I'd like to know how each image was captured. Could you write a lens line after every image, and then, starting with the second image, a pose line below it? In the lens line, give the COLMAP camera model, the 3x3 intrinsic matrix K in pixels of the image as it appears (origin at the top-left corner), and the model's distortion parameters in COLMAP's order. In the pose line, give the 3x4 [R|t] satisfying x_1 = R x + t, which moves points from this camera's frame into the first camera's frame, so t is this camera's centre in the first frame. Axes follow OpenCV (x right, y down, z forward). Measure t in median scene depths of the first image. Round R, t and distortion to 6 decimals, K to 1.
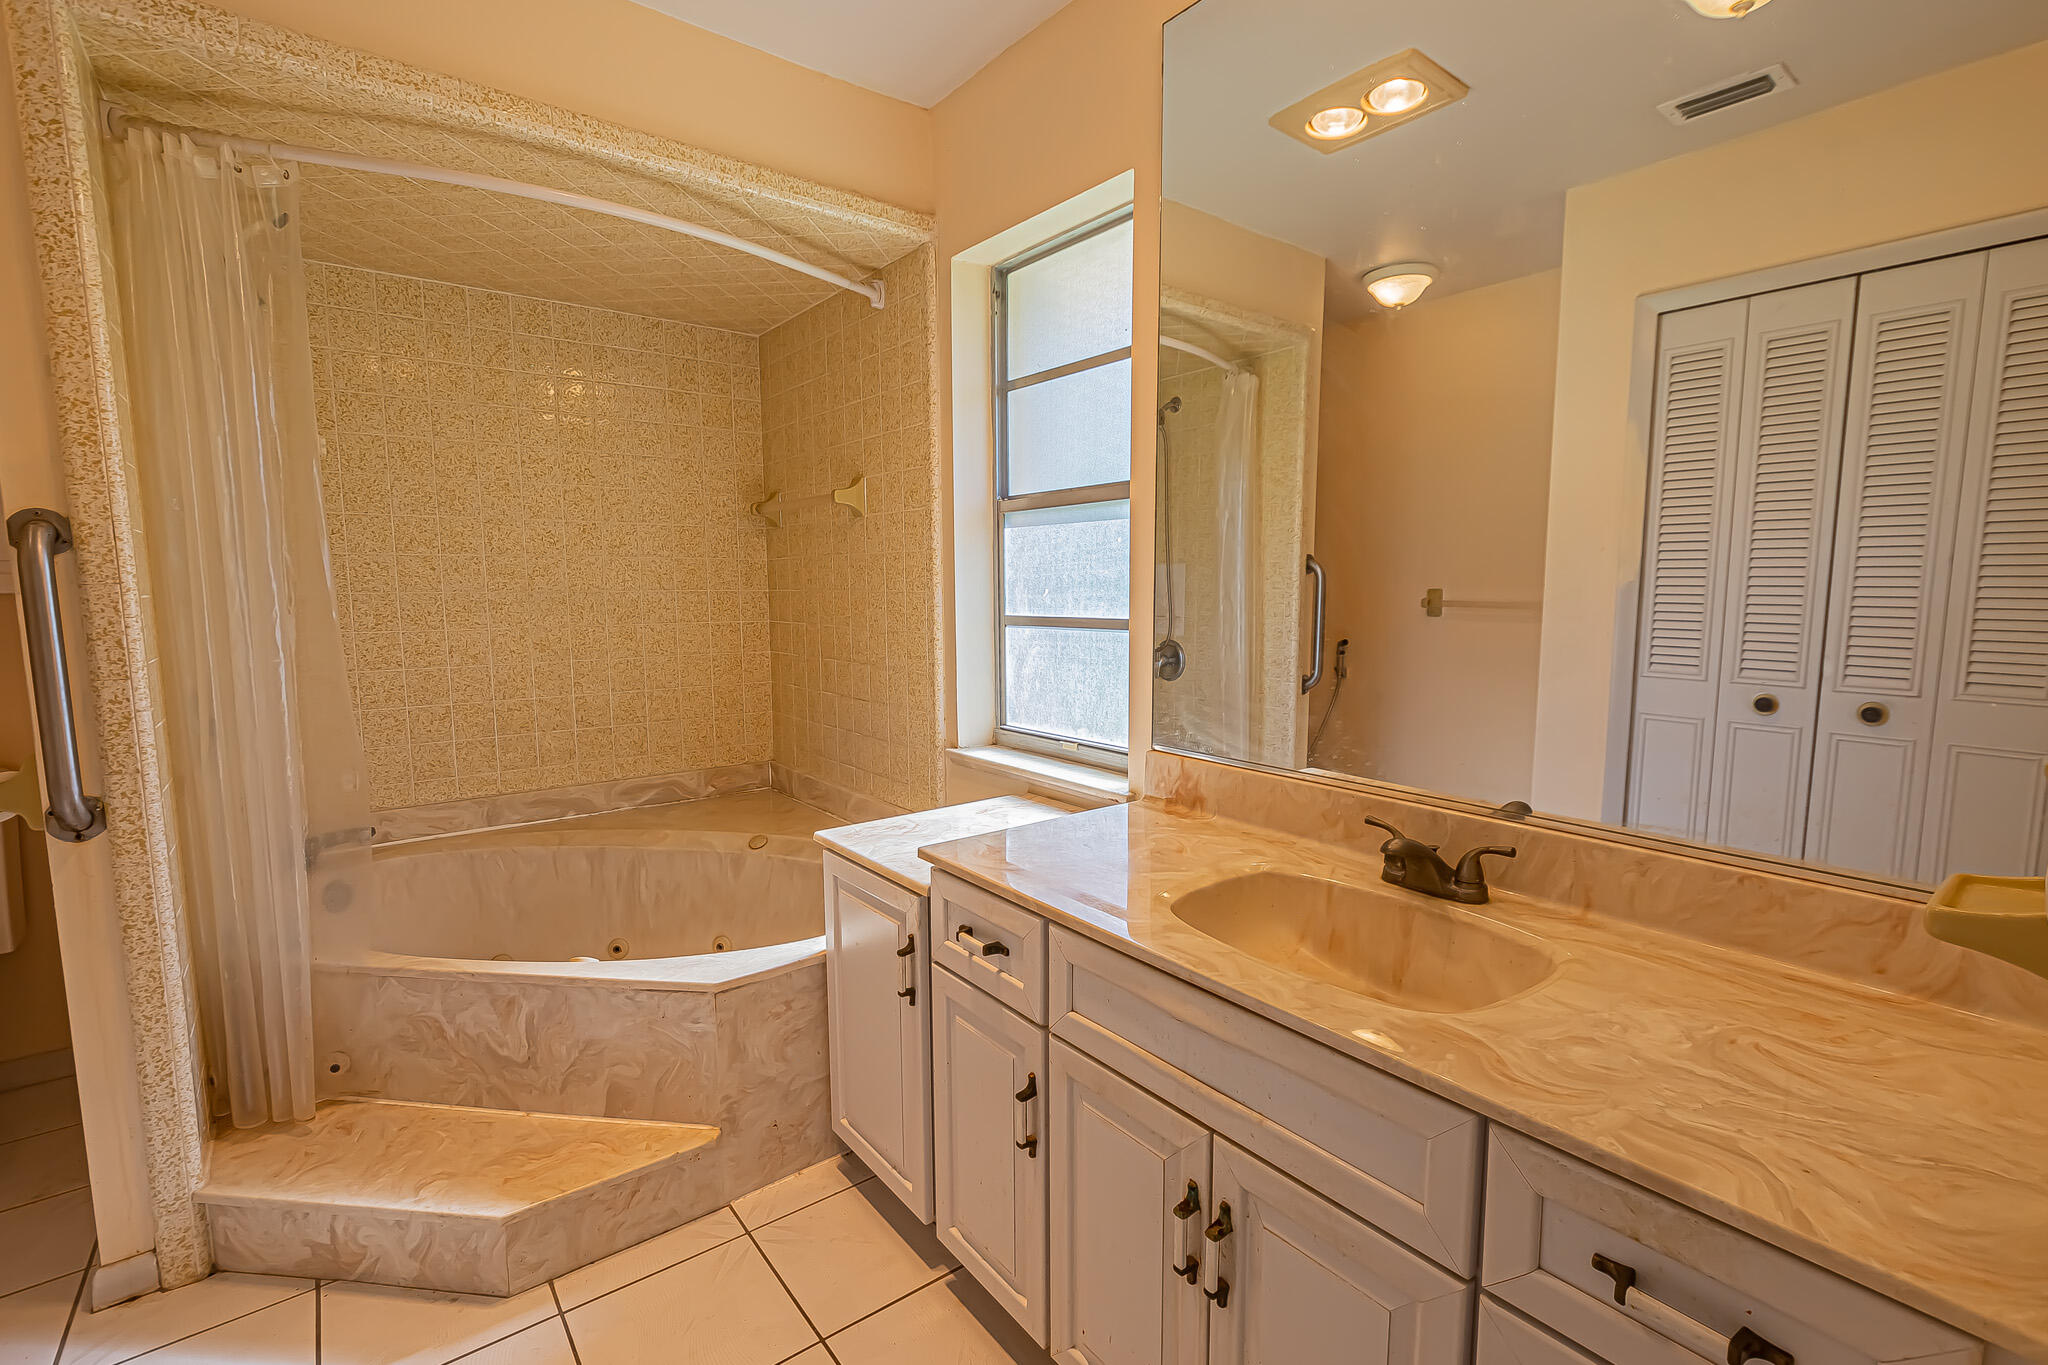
lens RADIAL K [[899.3, 0, 1033.2], [0, 899.3, 685.0], [0, 0, 1]] dist [-0.008463, 0.005552]
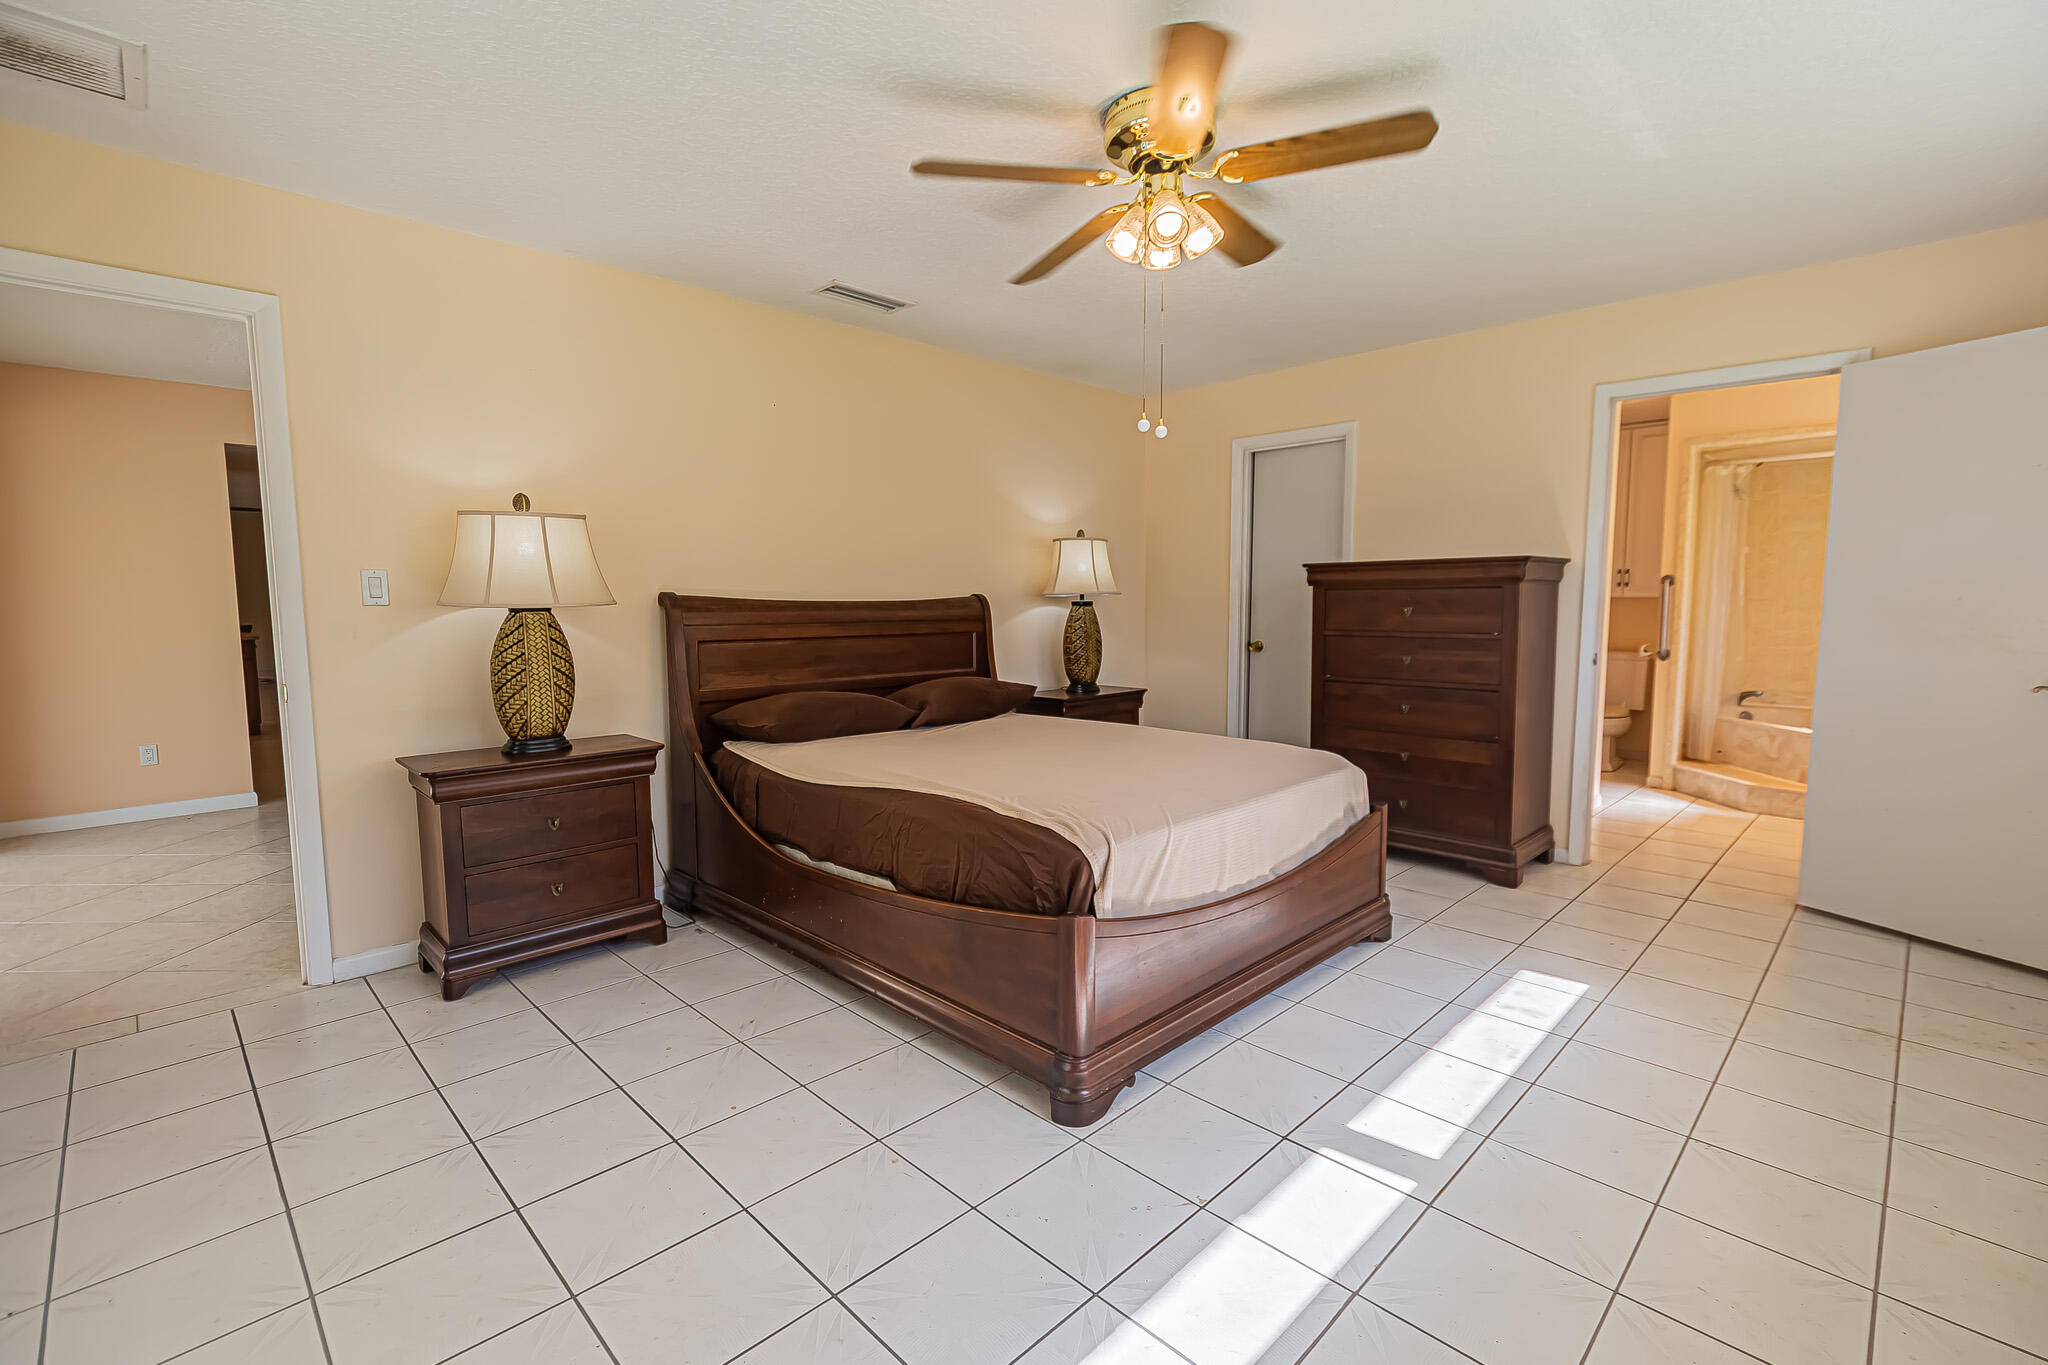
lens RADIAL K [[900.5, 0, 1033.0], [0, 900.5, 686.2], [0, 0, 1]] dist [-0.000955, -0.000395]
pose [[0.105546, 0.094706, -0.989894, 2.285923], [-0.105994, 0.990855, 0.083496, 0.227813], [0.988749, 0.096110, 0.114619, -1.935654]]
